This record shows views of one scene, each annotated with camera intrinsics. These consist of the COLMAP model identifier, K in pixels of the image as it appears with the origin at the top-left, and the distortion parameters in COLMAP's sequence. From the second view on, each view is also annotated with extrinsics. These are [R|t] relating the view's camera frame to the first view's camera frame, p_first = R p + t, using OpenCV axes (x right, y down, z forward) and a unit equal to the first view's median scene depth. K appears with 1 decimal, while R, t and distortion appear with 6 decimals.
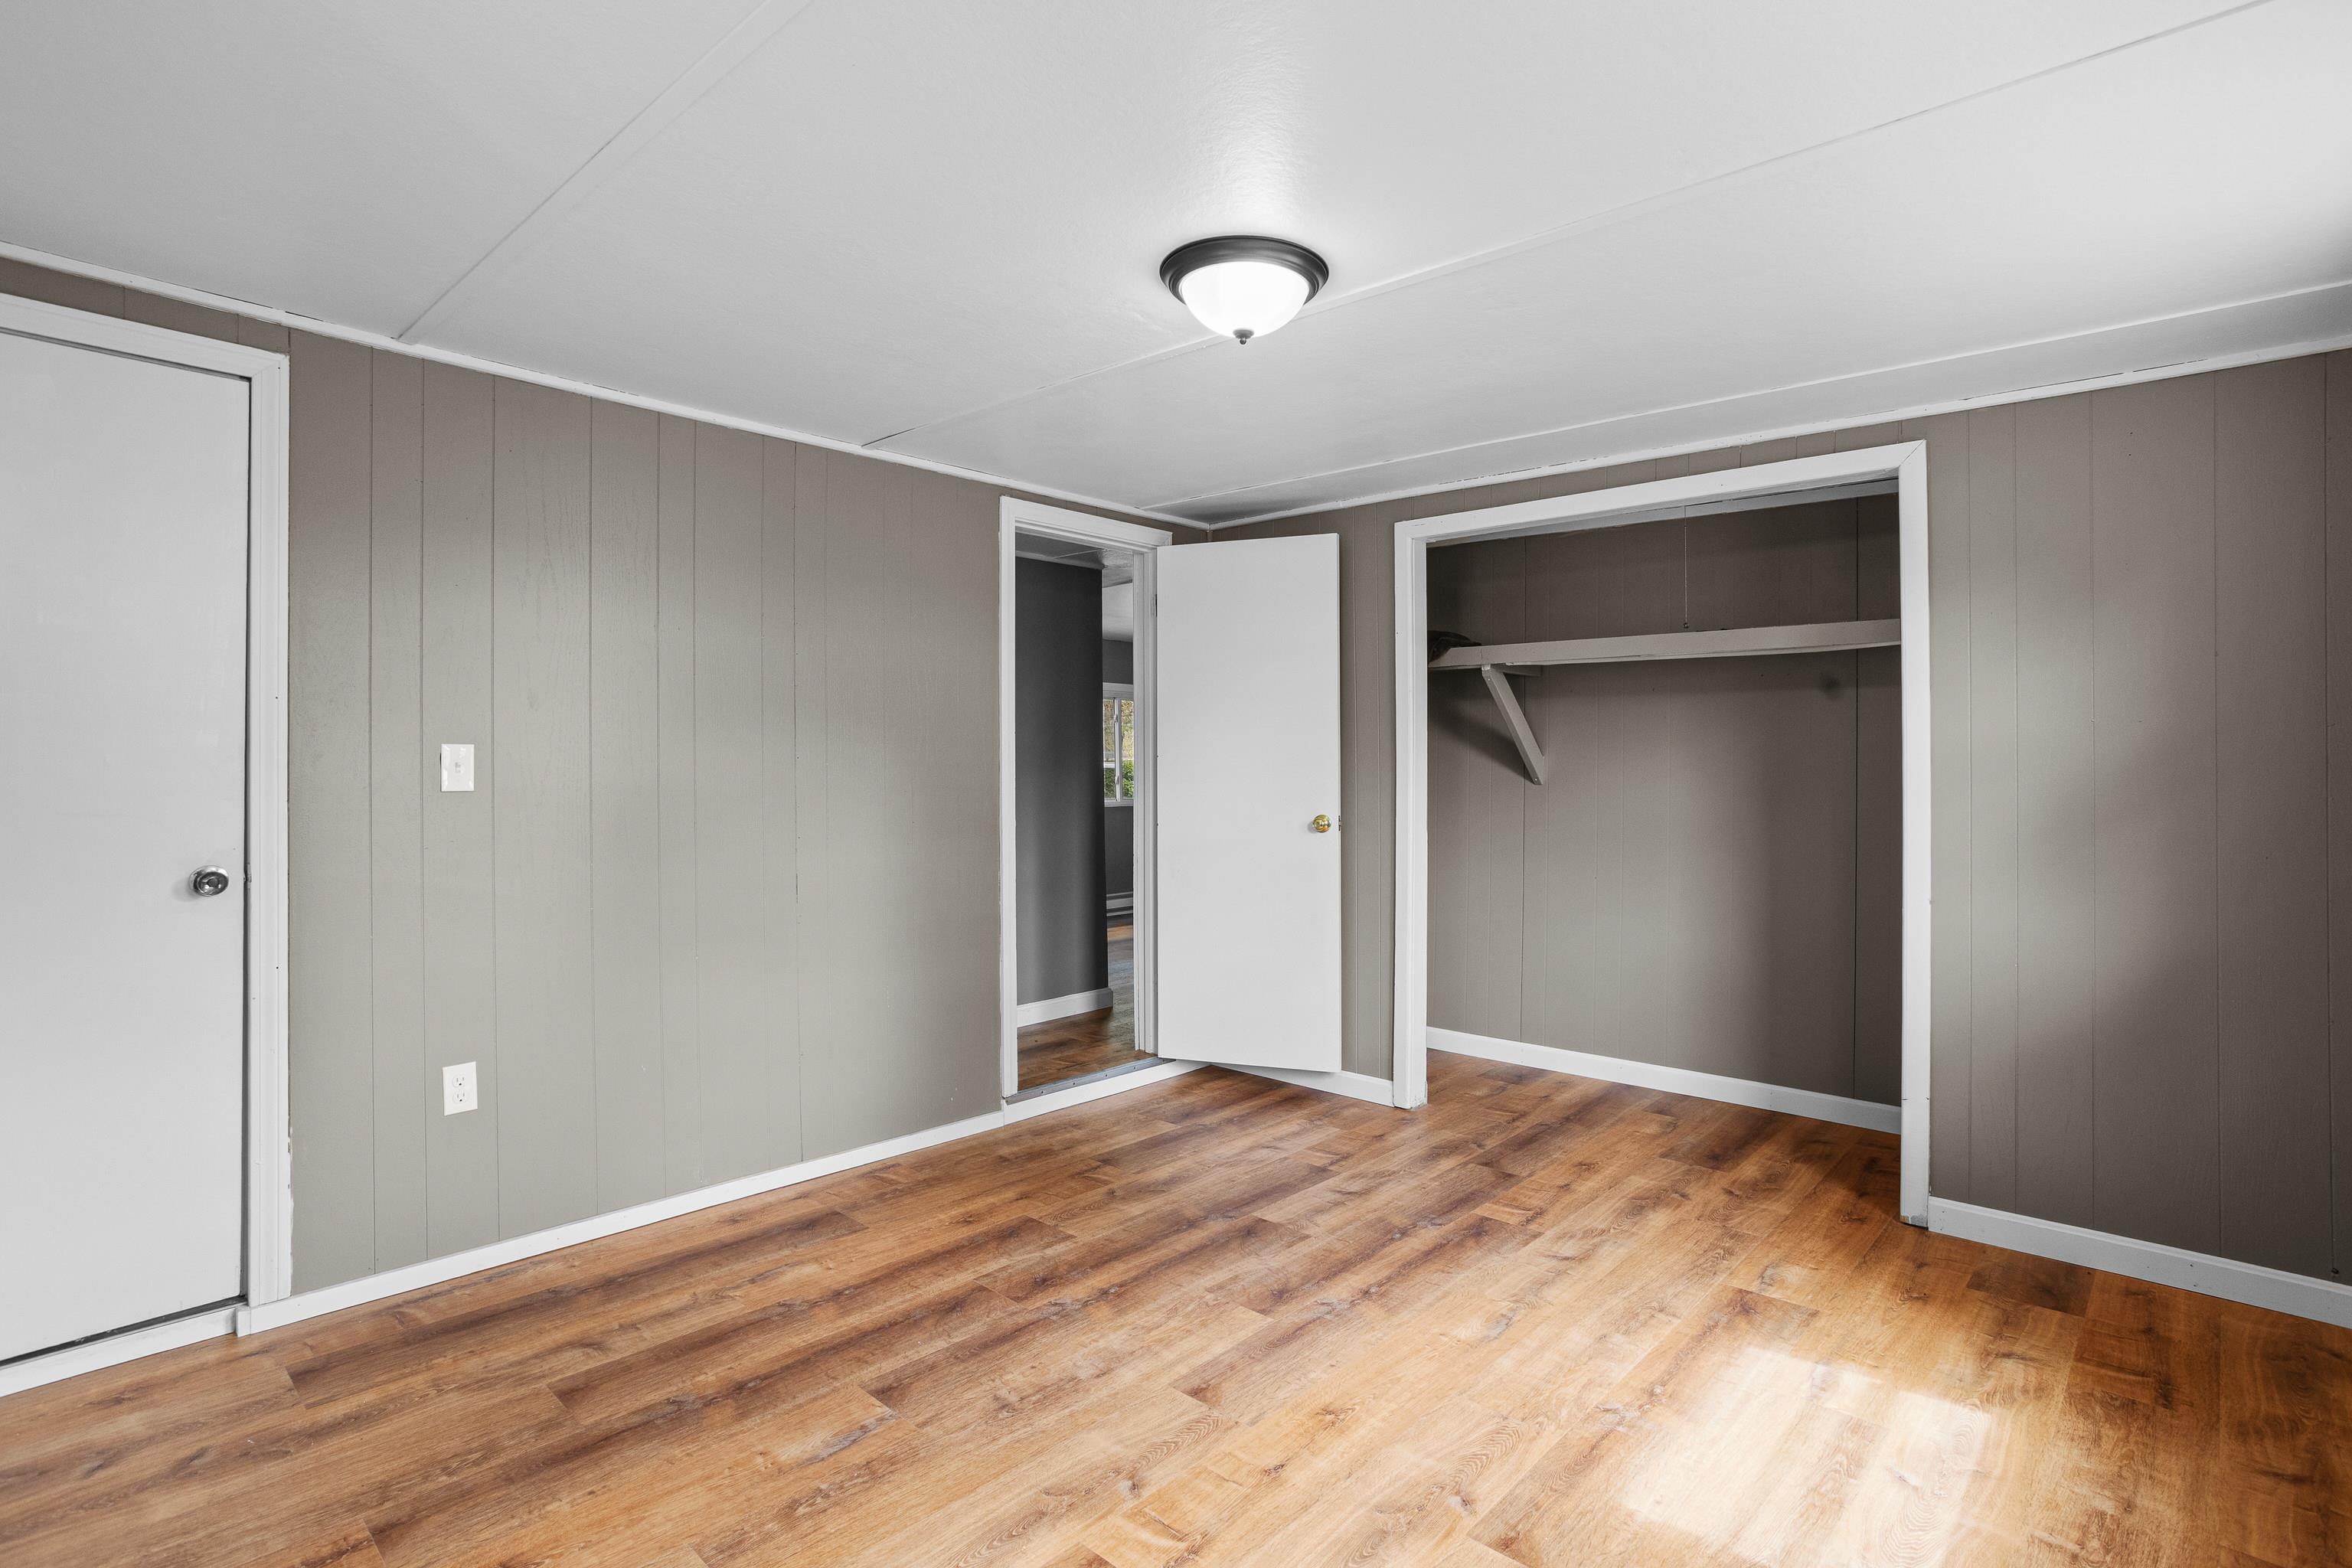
lens RADIAL K [[1154.4, 0, 1179.5], [0, 1154.4, 758.7], [0, 0, 1]] dist [-0.048346, 0.030977]
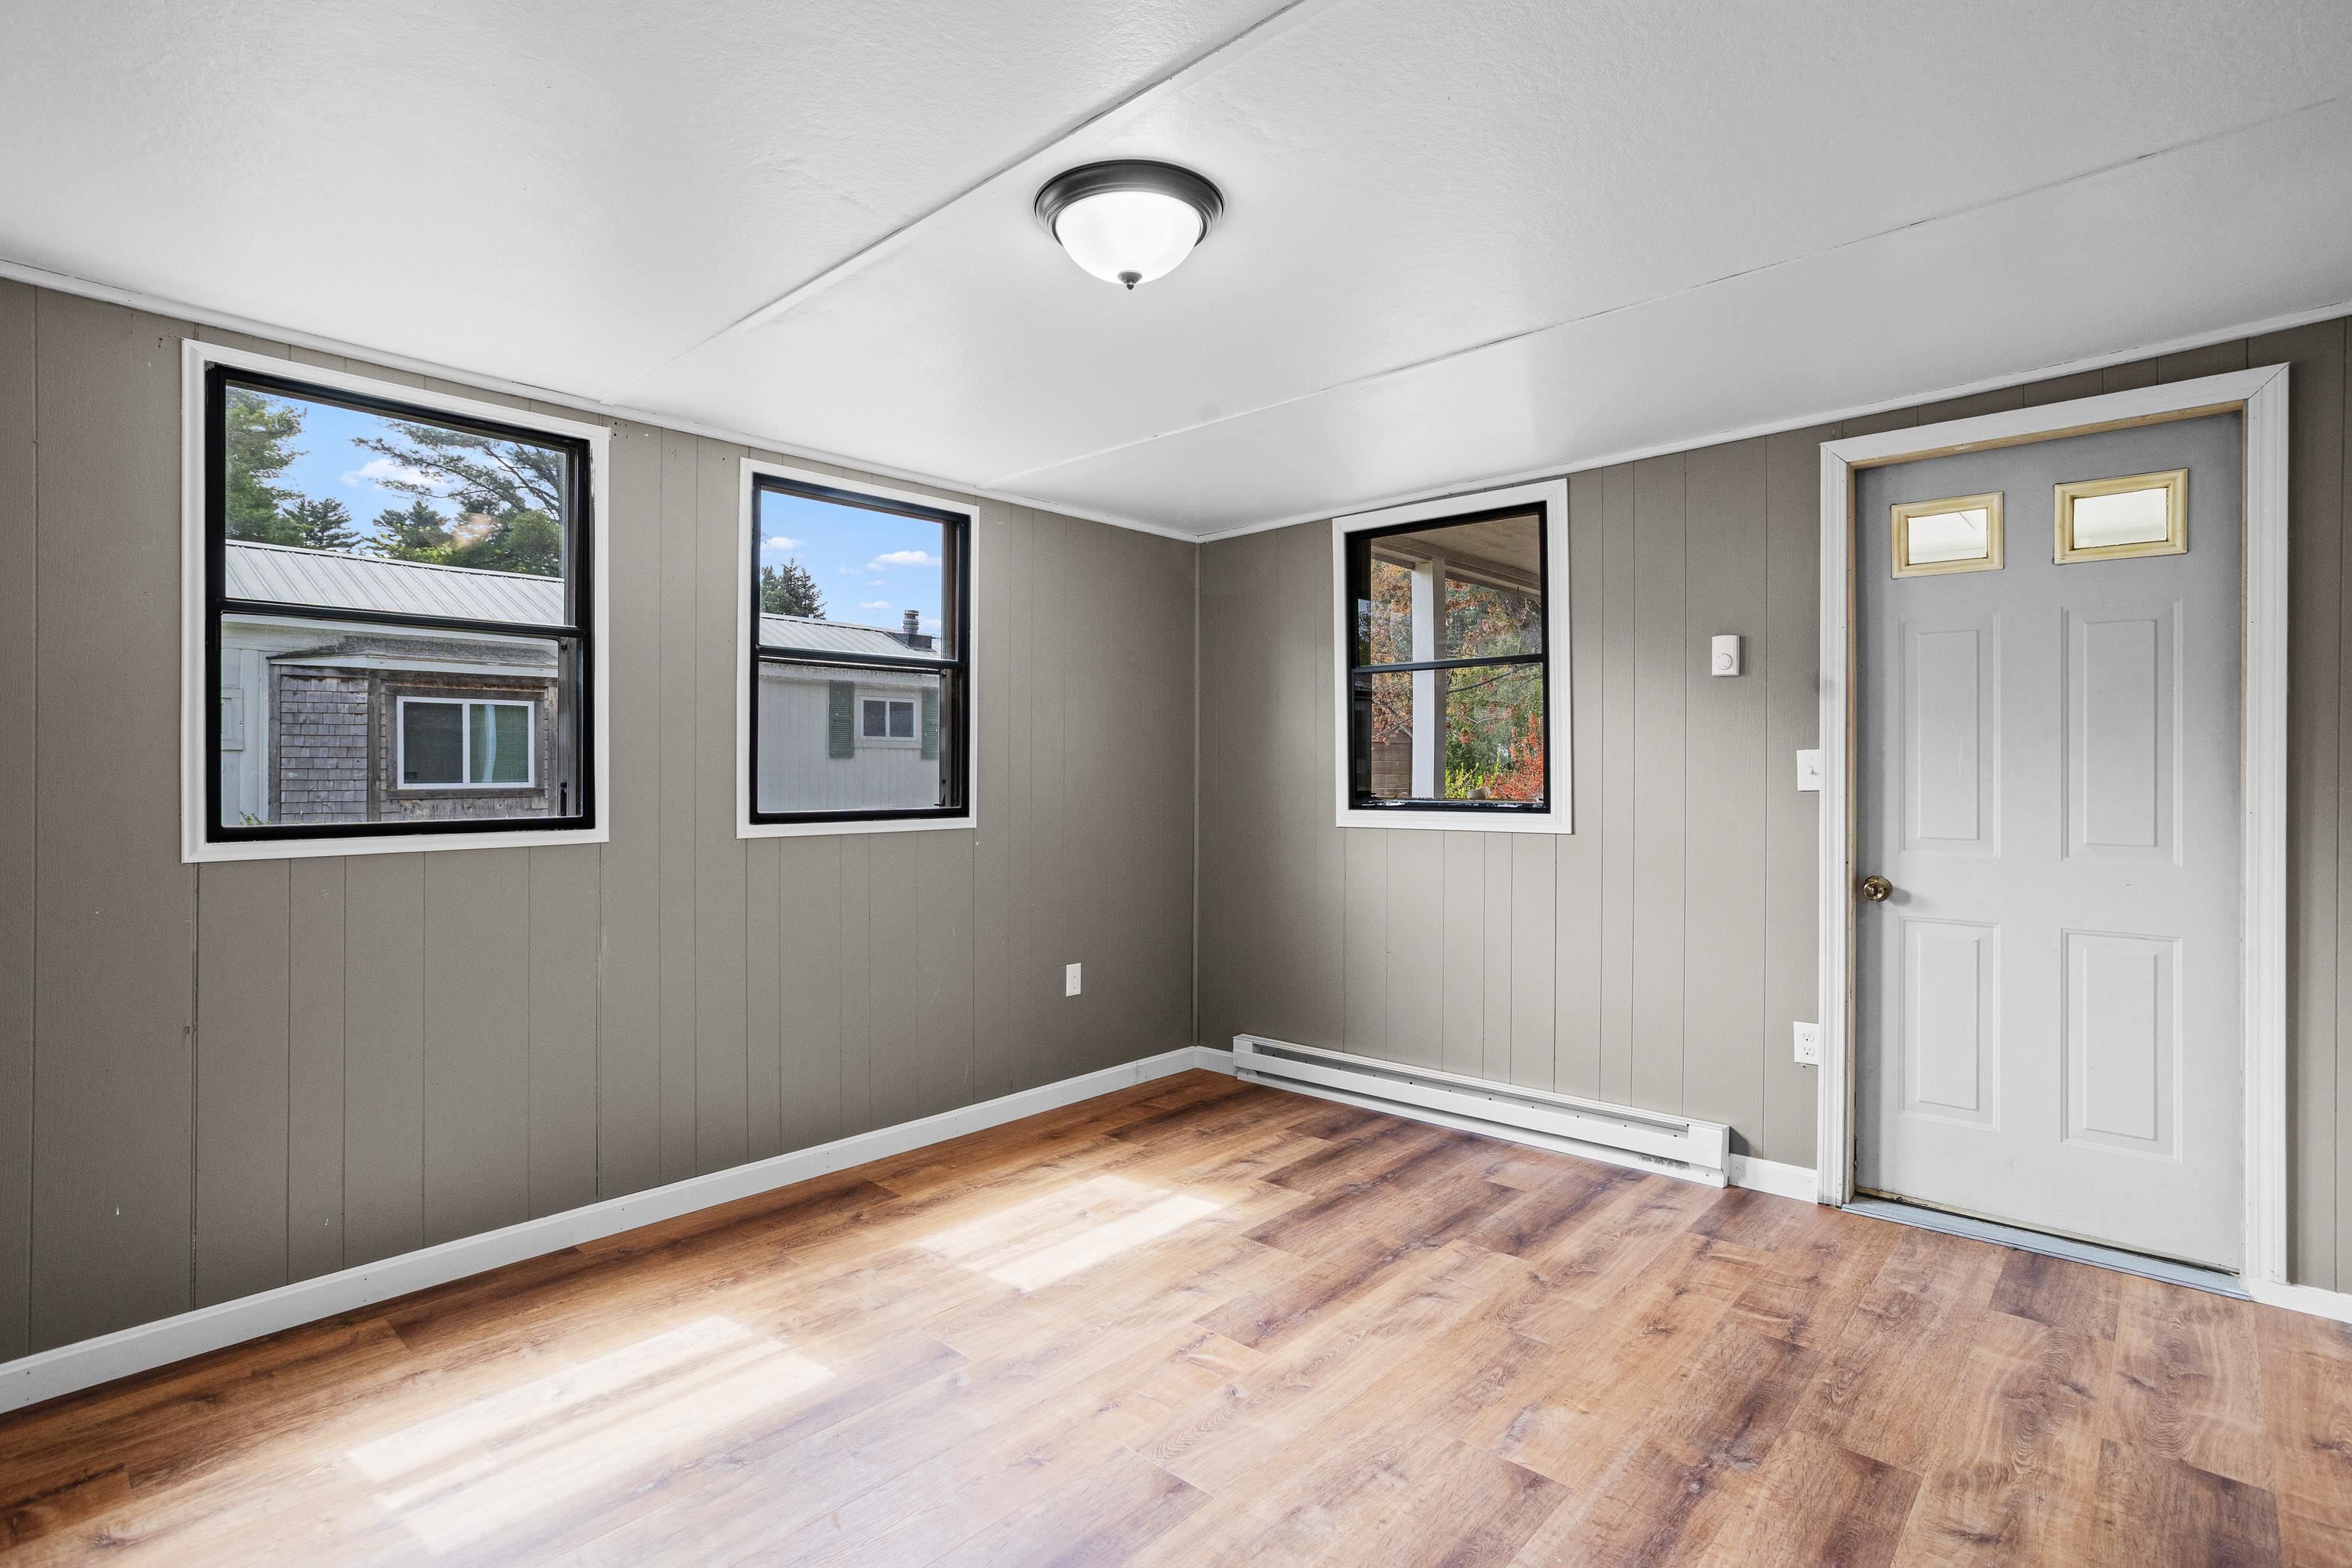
lens RADIAL K [[1141.9, 0, 1181.2], [0, 1141.9, 760.4], [0, 0, 1]] dist [-0.000671, 0.000153]
pose [[-0.999876, -0.002109, -0.015585, 0.024746], [-0.001958, 0.999952, -0.009645, 0.007073], [0.015604, -0.009613, -0.999832, 1.640369]]
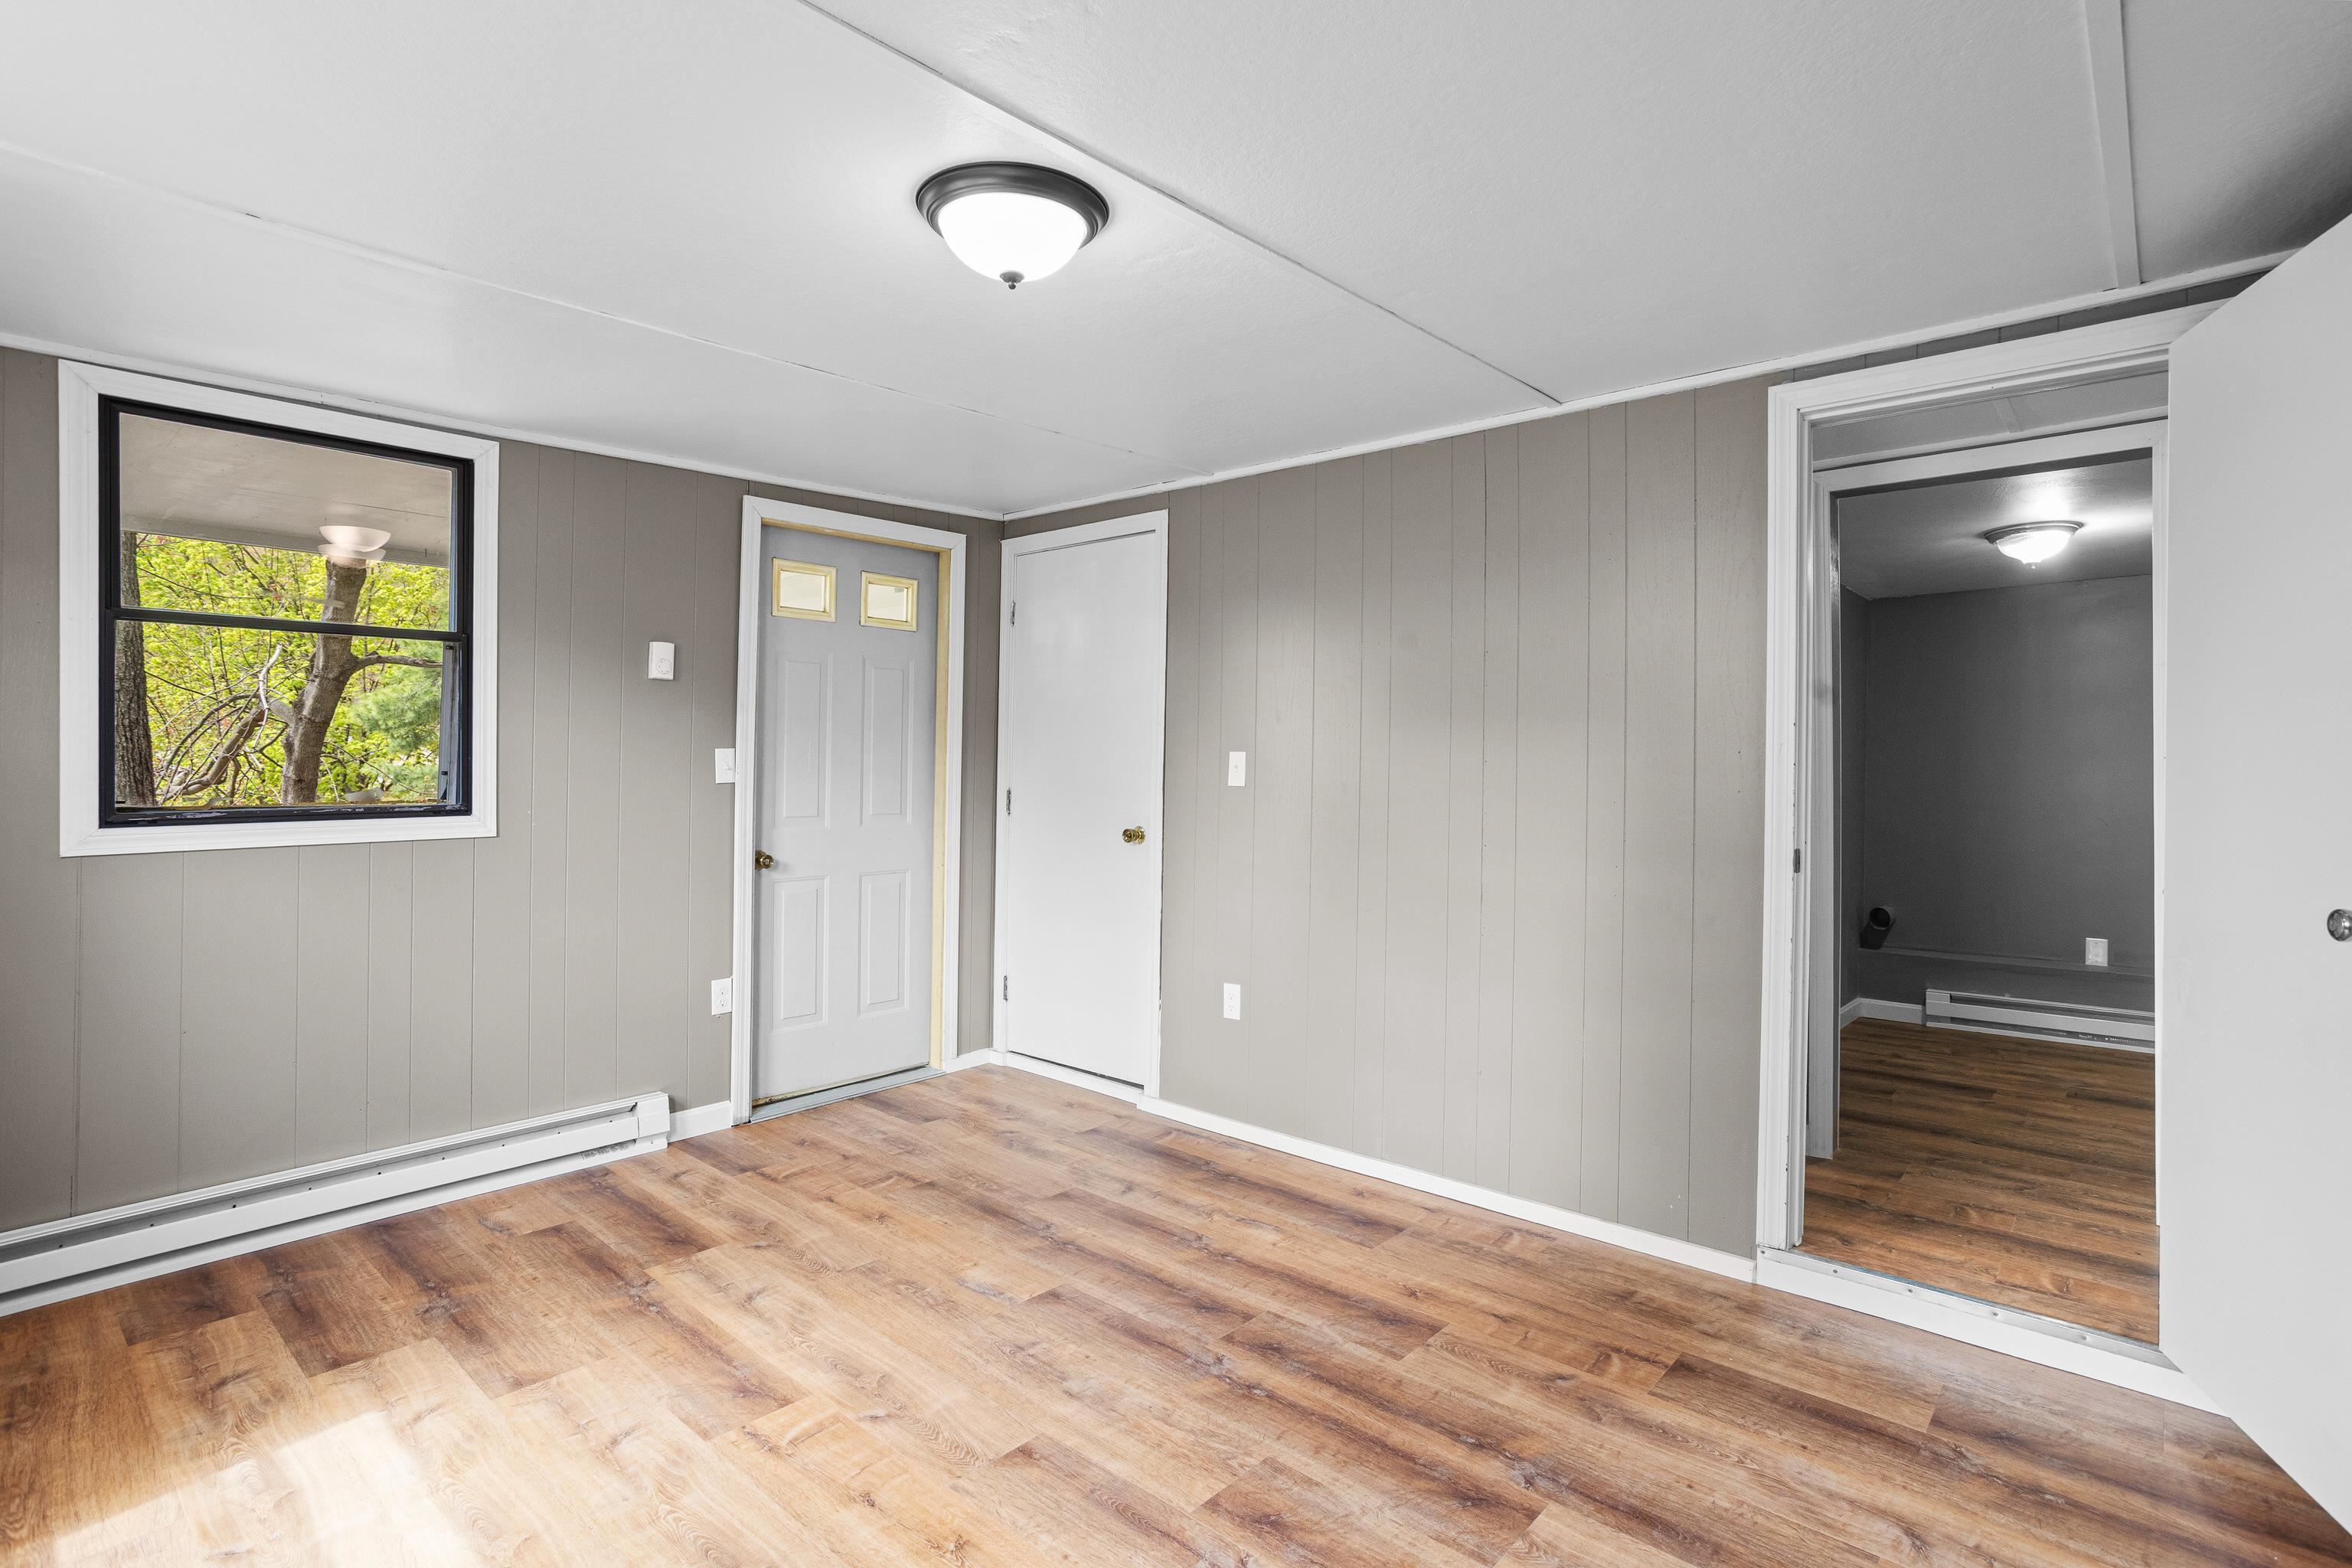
lens RADIAL K [[1154.4, 0, 1179.5], [0, 1154.4, 758.7], [0, 0, 1]] dist [-0.048346, 0.030977]
pose [[0.014655, -0.008066, -0.999860, 0.813816], [0.000966, 0.999967, -0.008053, 0.007557], [0.999892, -0.000848, 0.014663, 0.970475]]
